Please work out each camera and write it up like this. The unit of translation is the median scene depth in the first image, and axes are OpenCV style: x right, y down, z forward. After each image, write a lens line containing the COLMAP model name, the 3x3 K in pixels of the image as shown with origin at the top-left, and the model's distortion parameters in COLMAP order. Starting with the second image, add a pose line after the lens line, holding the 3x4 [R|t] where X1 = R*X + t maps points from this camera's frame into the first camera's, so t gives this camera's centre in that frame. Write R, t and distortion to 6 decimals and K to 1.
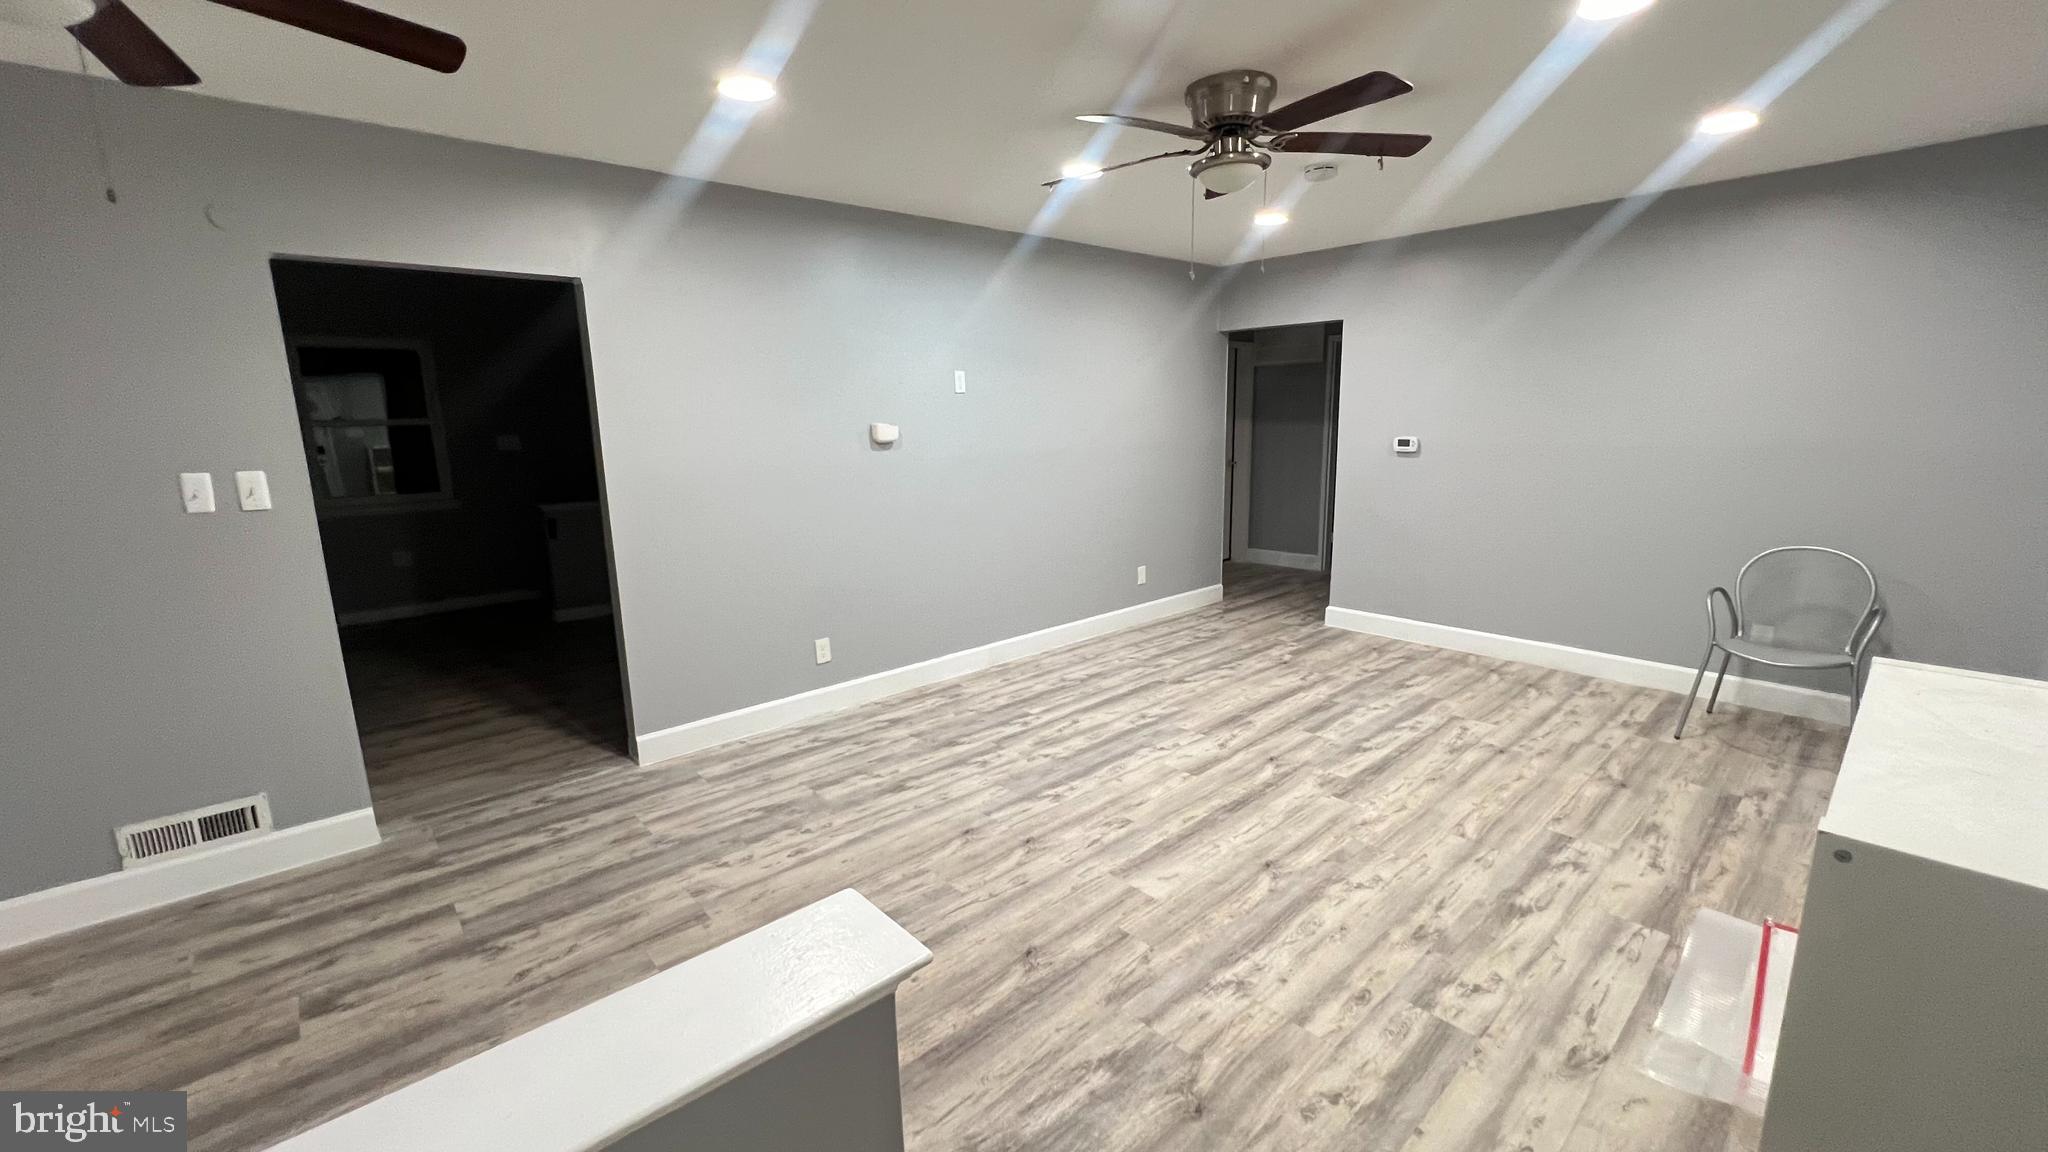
lens RADIAL K [[811.7, 0, 1017.8], [0, 811.7, 572.3], [0, 0, 1]] dist [-0.001436, -0.000534]
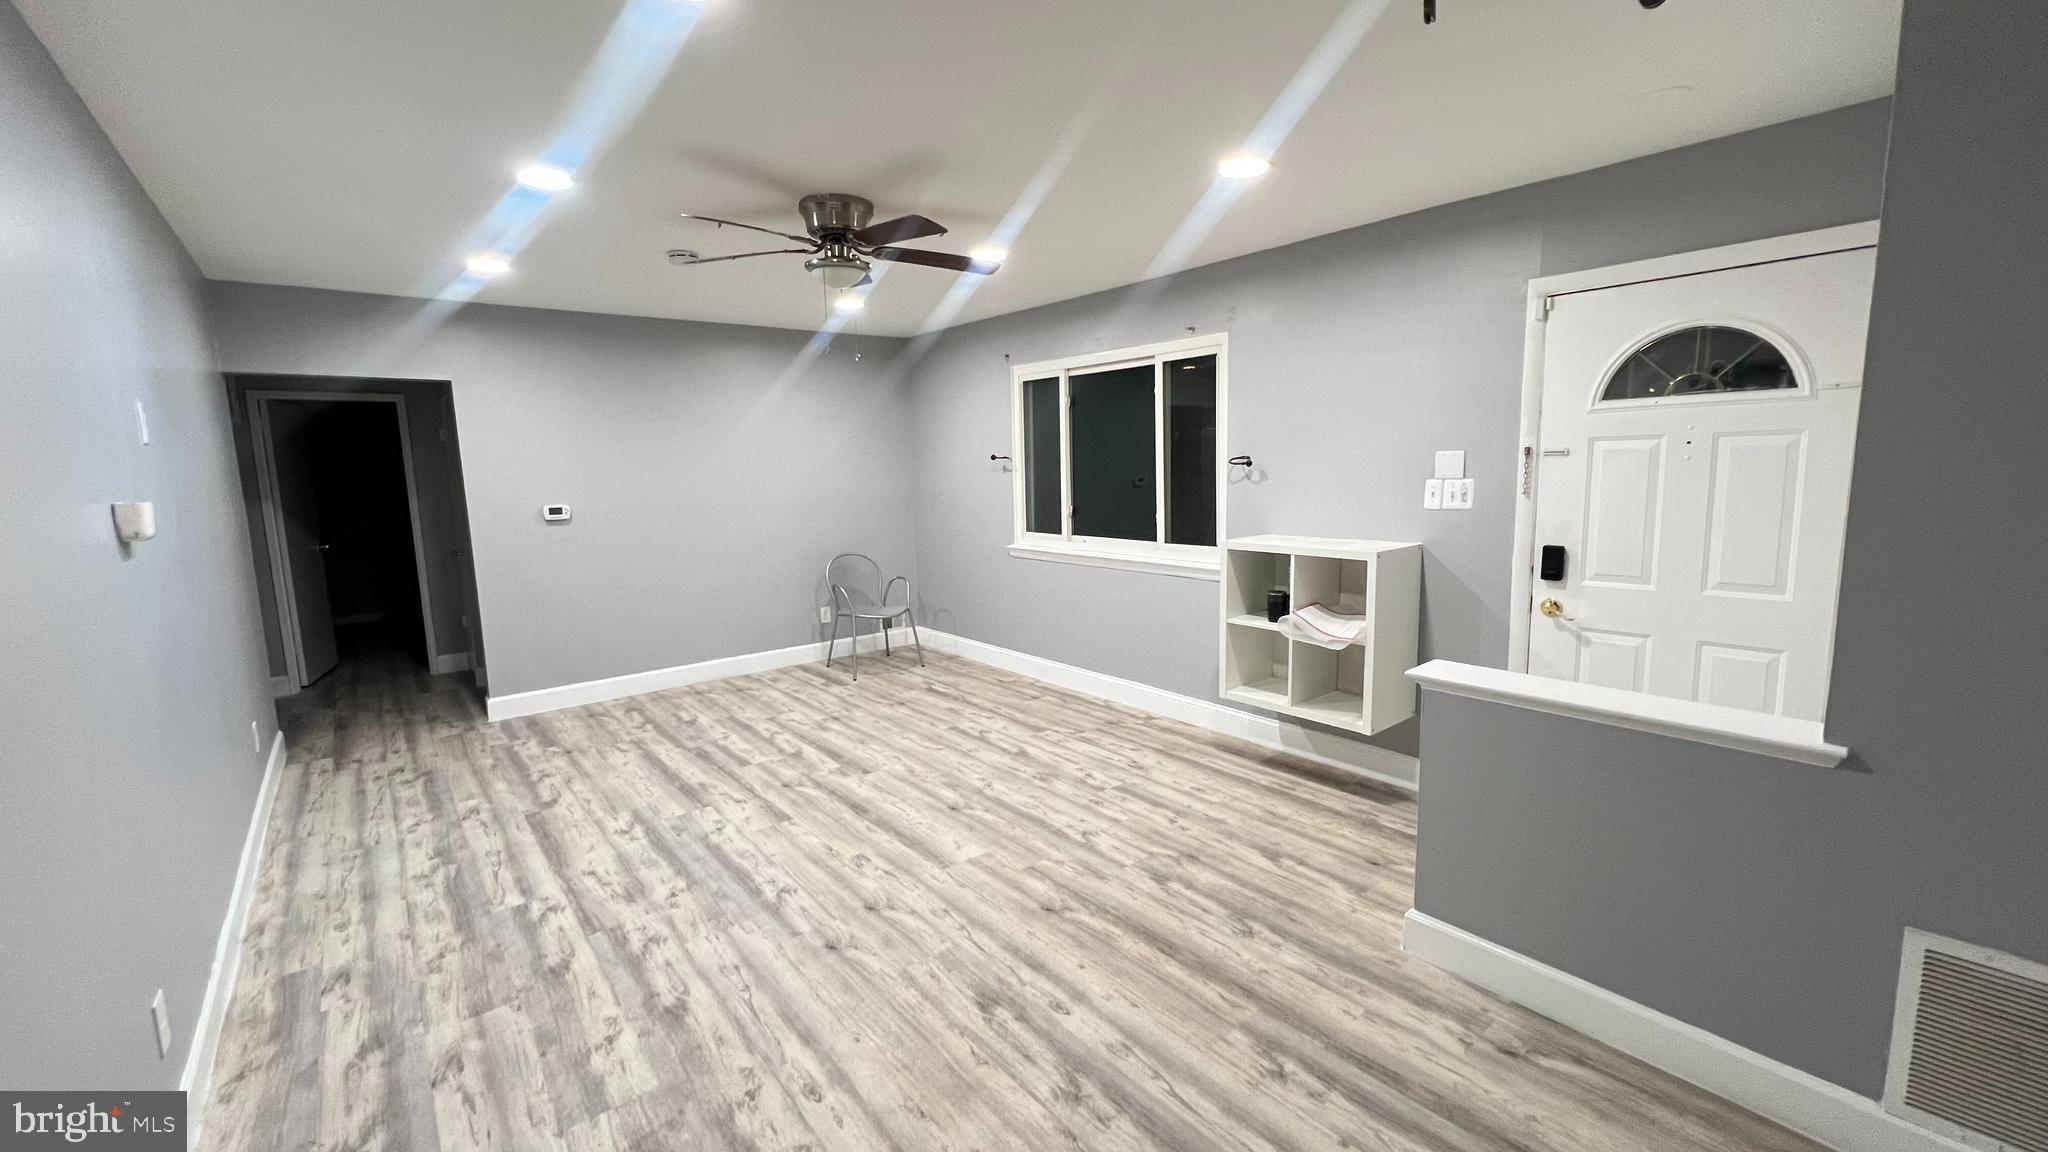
lens RADIAL K [[811.7, 0, 1017.8], [0, 811.7, 572.3], [0, 0, 1]] dist [-0.001436, -0.000534]
pose [[0.045322, -0.117326, 0.992059, -0.676911], [0.218253, 0.970251, 0.104776, -0.089325], [-0.974839, 0.211771, 0.069580, 0.520237]]
